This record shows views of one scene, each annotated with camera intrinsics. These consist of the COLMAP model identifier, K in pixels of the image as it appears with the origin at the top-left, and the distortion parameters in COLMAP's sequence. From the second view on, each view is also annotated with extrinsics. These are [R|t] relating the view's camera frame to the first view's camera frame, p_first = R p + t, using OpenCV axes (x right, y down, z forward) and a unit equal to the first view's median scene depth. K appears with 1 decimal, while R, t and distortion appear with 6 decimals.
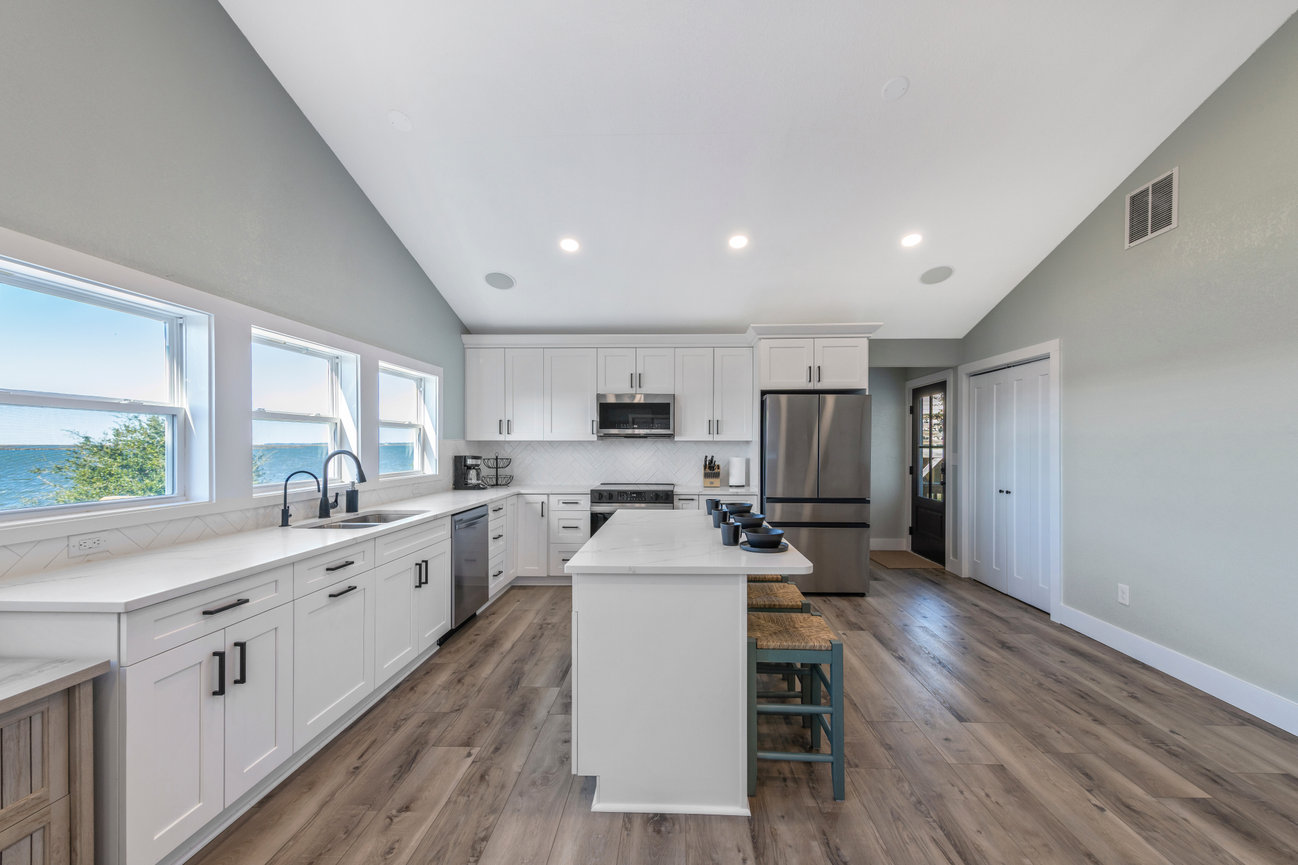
lens RADIAL K [[522.9, 0, 649.0], [0, 522.9, 432.5], [0, 0, 1]] dist [-0.000466, -0.000004]
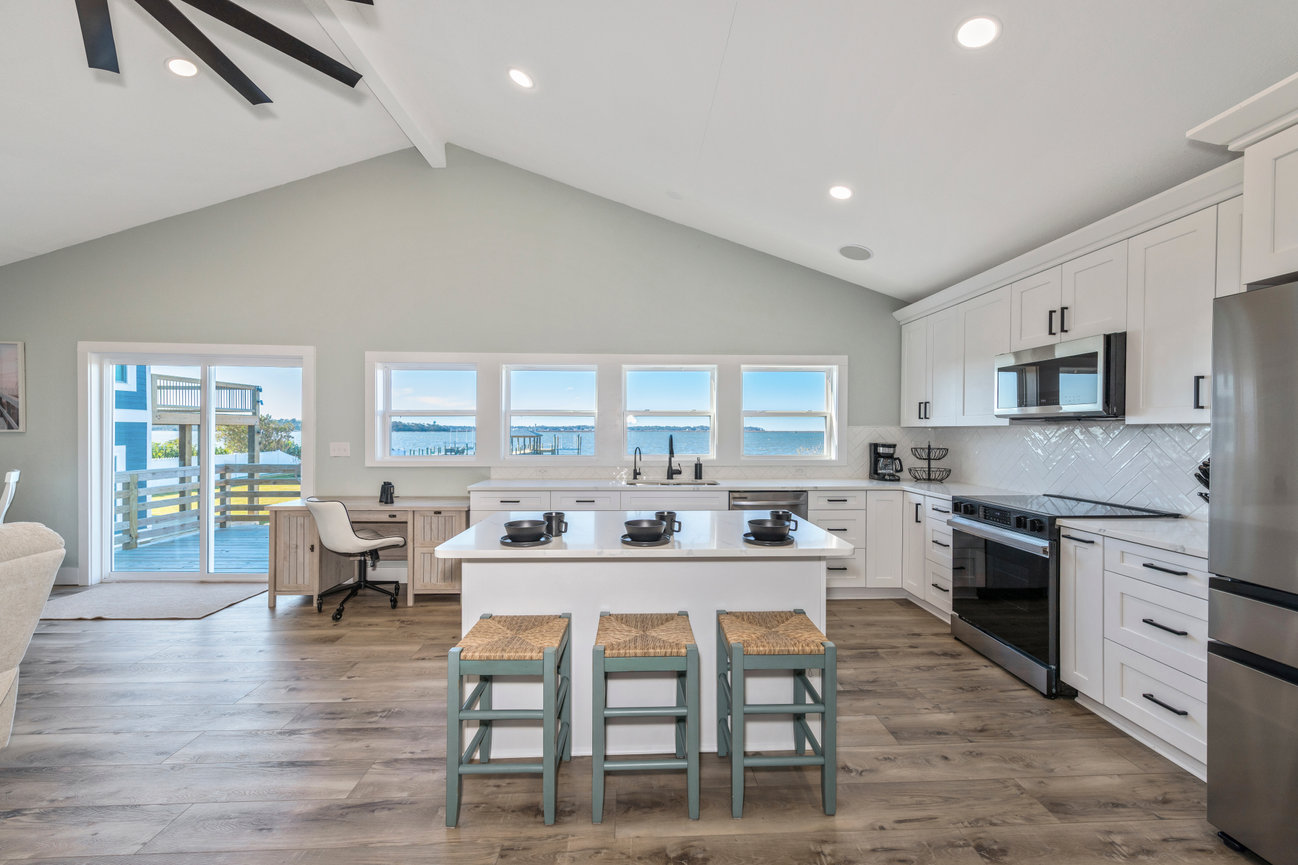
lens RADIAL K [[505.0, 0, 649.0], [0, 505.0, 432.5], [0, 0, 1]] dist [0.000450, 0.000058]
pose [[0.076462, 0.003543, -0.997066, 0.495178], [0.018623, 0.999814, 0.004981, 0.012467], [0.996899, -0.018949, 0.076382, 0.508264]]
